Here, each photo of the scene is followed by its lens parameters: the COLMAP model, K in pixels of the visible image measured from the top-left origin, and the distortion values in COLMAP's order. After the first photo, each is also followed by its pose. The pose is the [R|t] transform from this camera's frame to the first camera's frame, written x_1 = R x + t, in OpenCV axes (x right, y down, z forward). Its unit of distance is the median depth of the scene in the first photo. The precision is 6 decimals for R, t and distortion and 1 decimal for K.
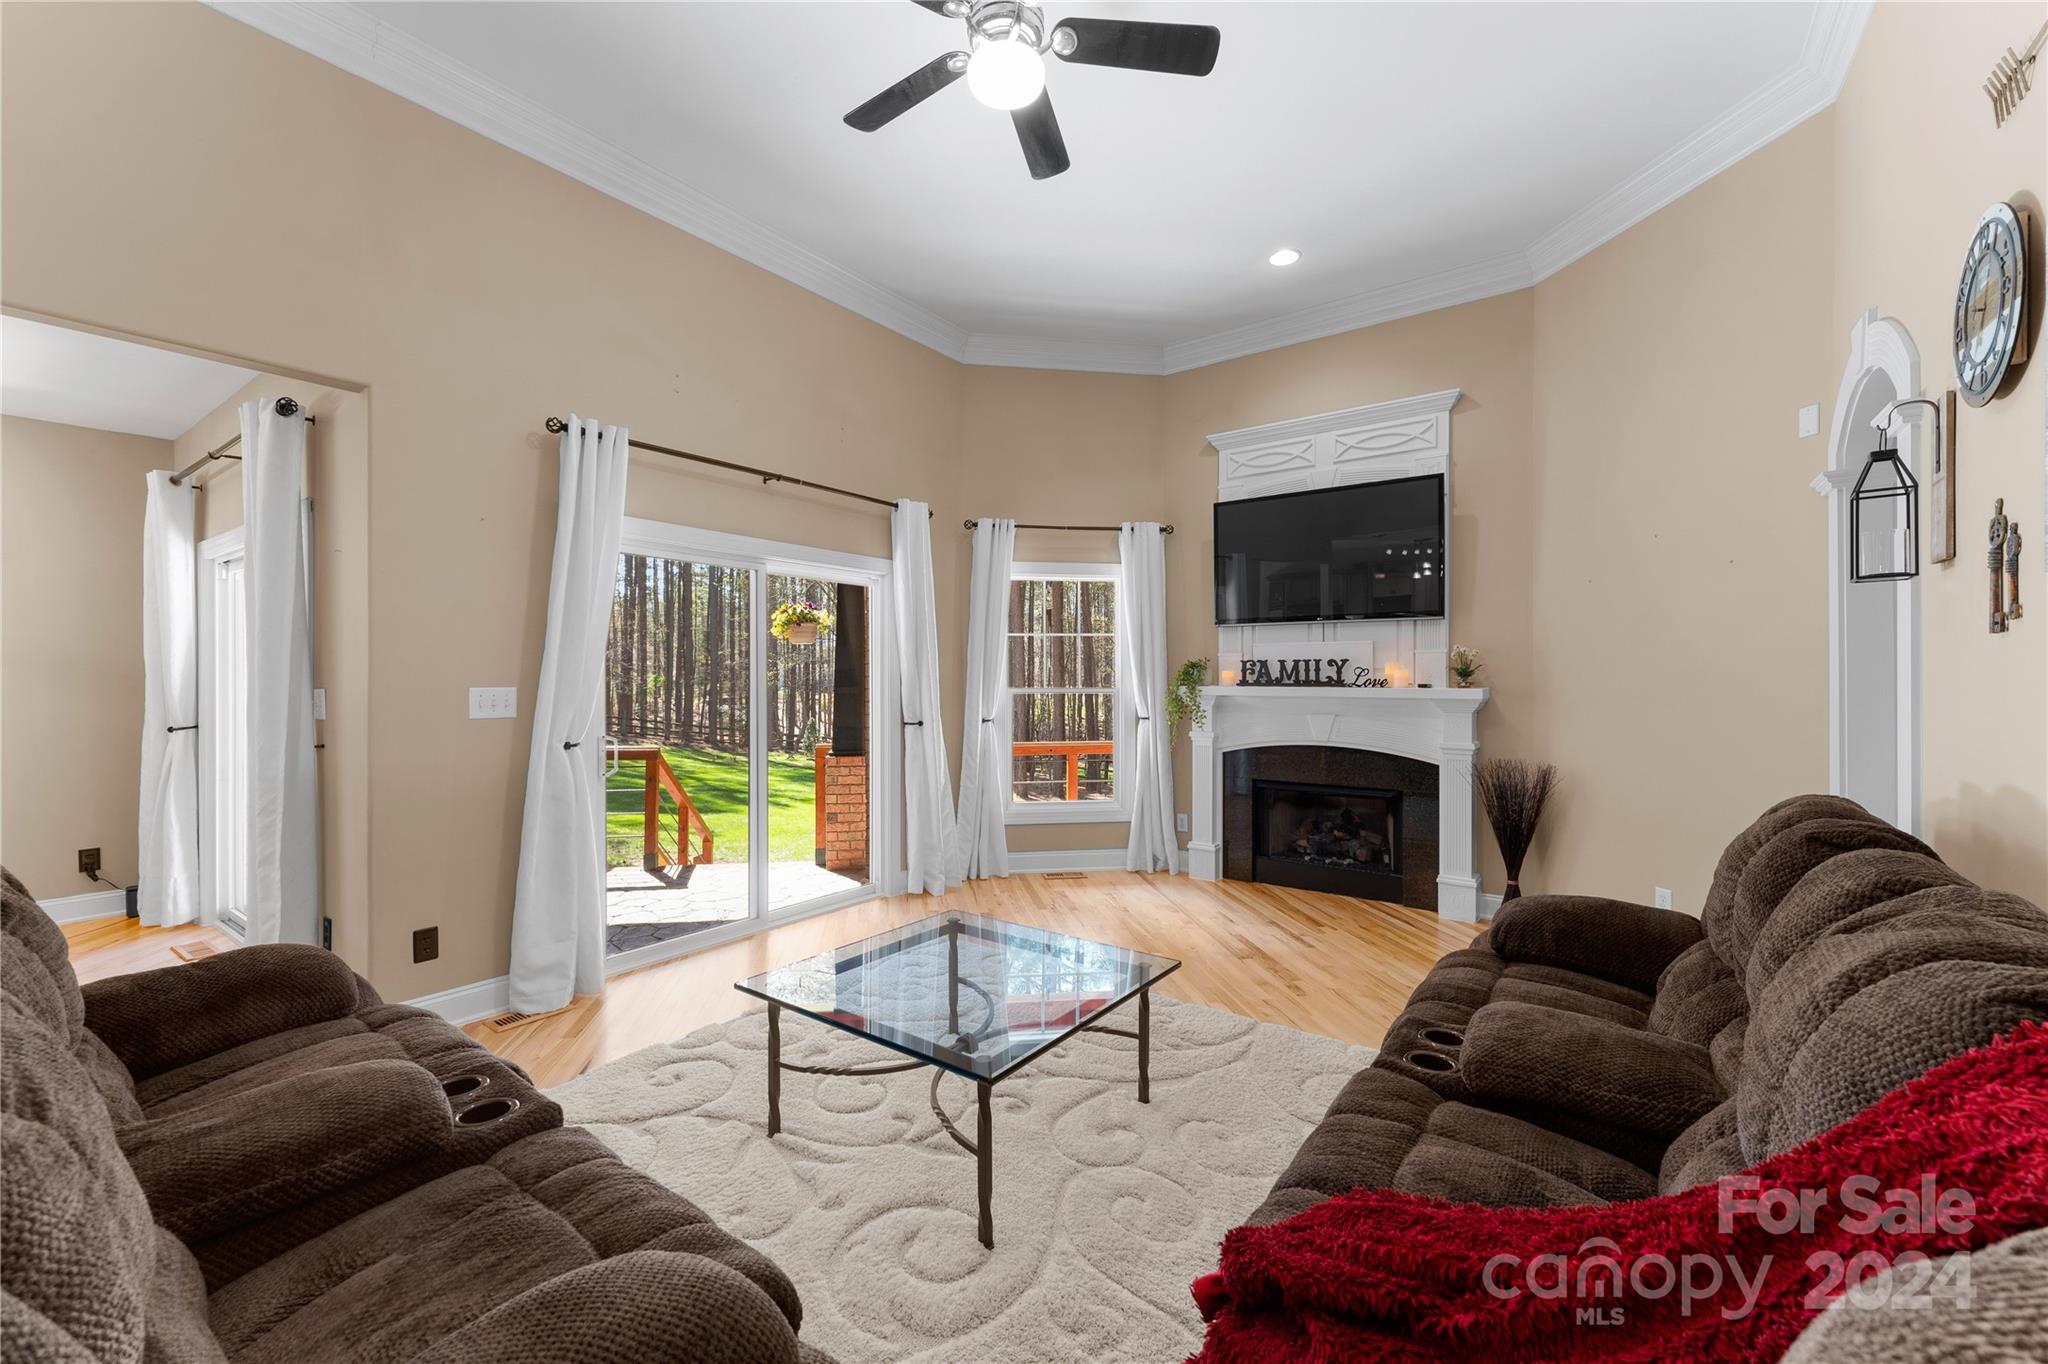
lens RADIAL K [[823.9, 0, 1010.6], [0, 823.9, 676.4], [0, 0, 1]] dist [0.000088, -0.000418]
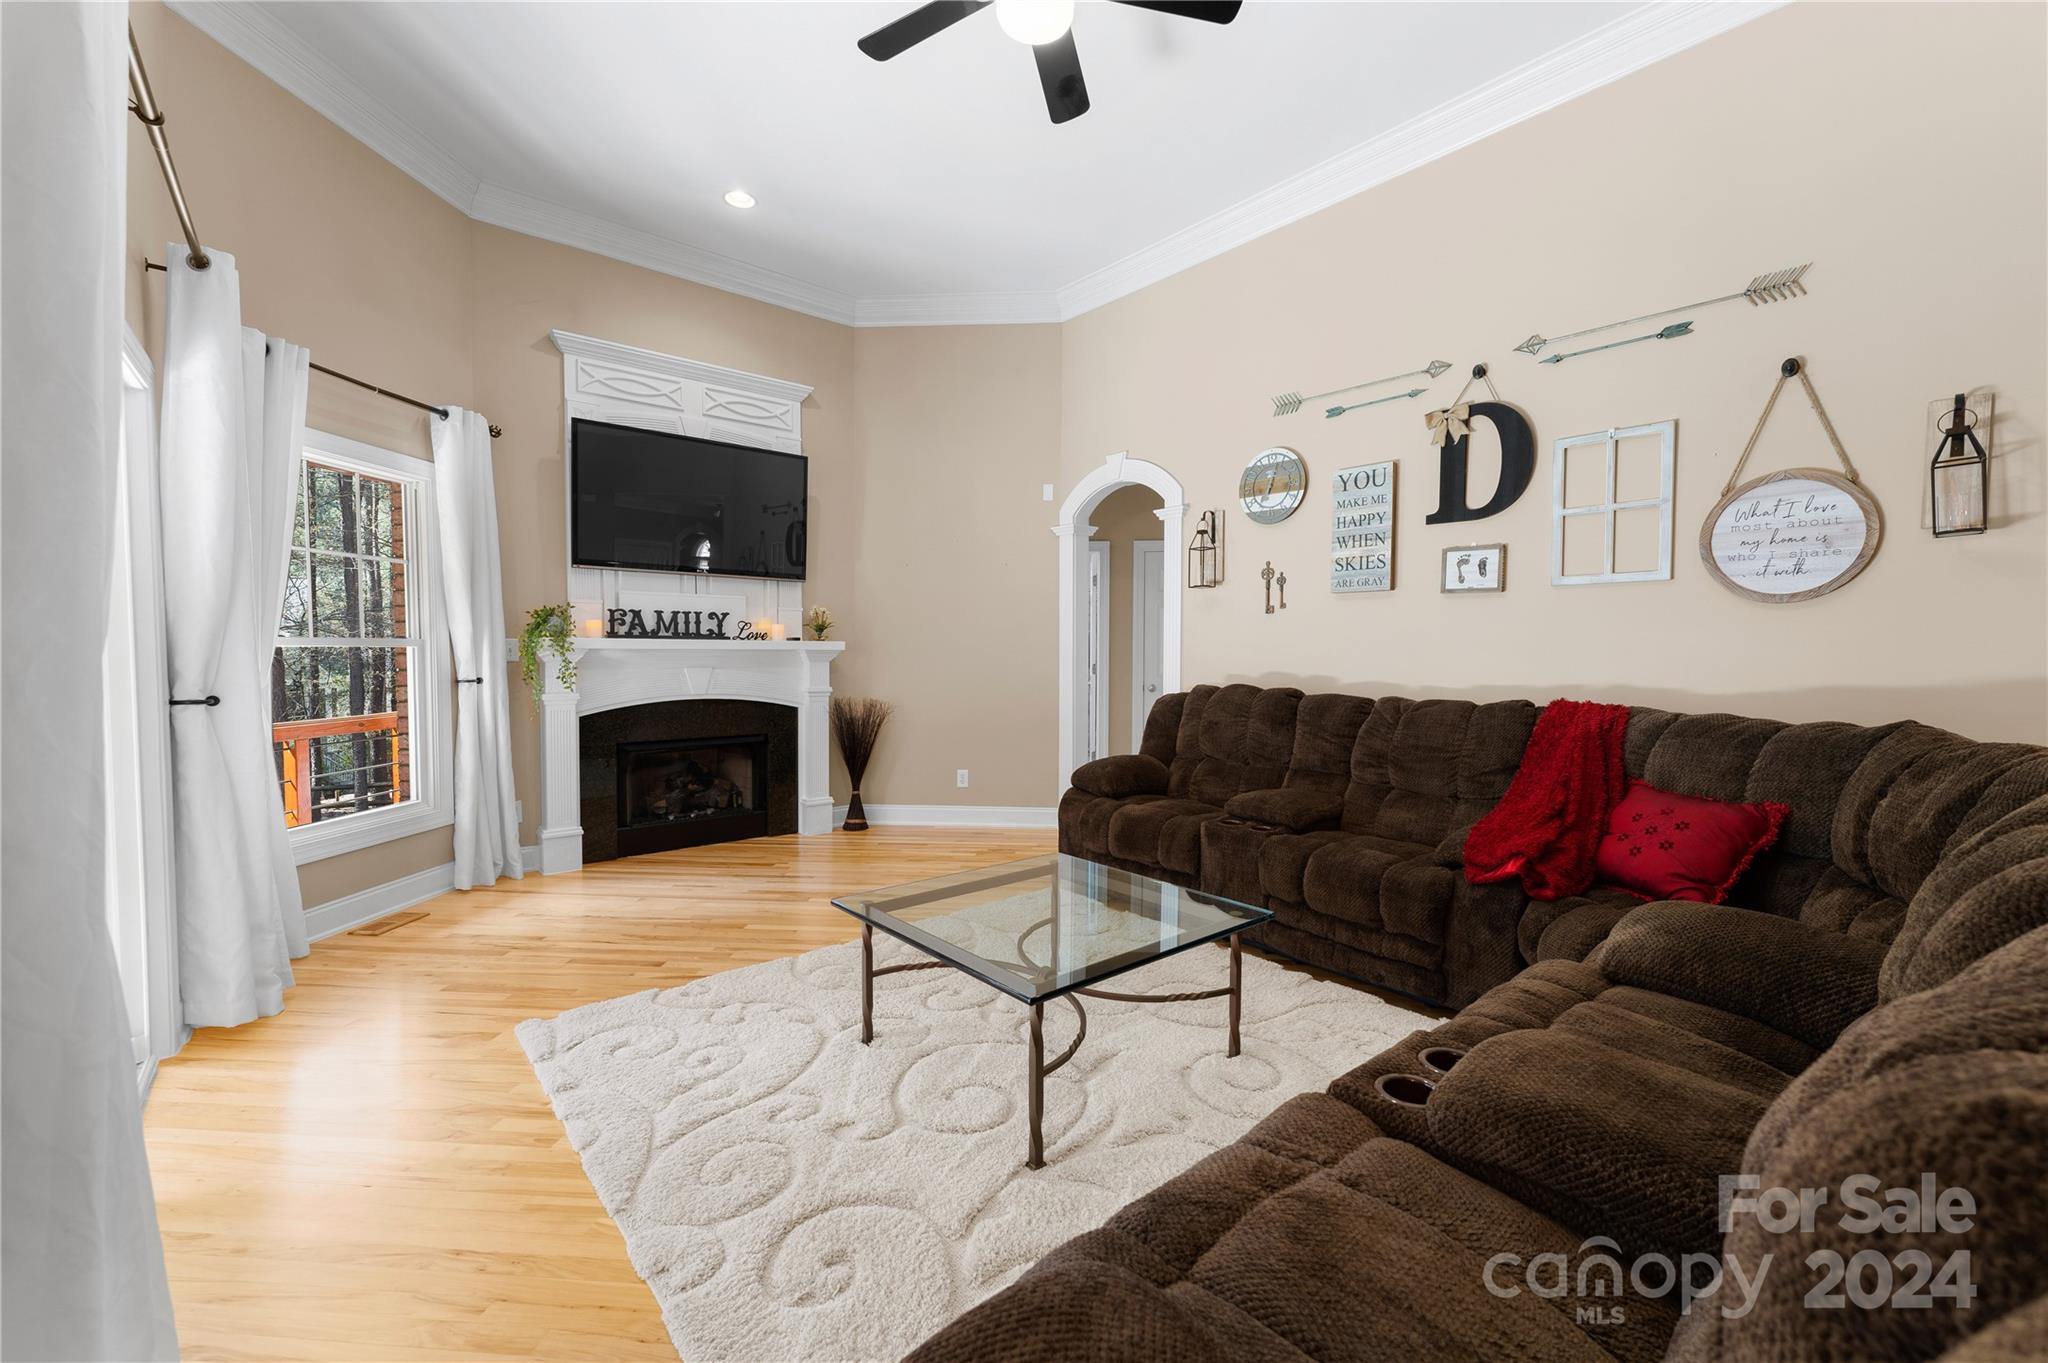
lens RADIAL K [[854.7, 0, 1006.7], [0, 854.7, 672.3], [0, 0, 1]] dist [0.001922, 0.000127]
pose [[0.214239, -0.023470, 0.976499, -0.538776], [-0.006793, 0.999651, 0.025517, 0.022721], [-0.976758, -0.012100, 0.214005, 0.413019]]
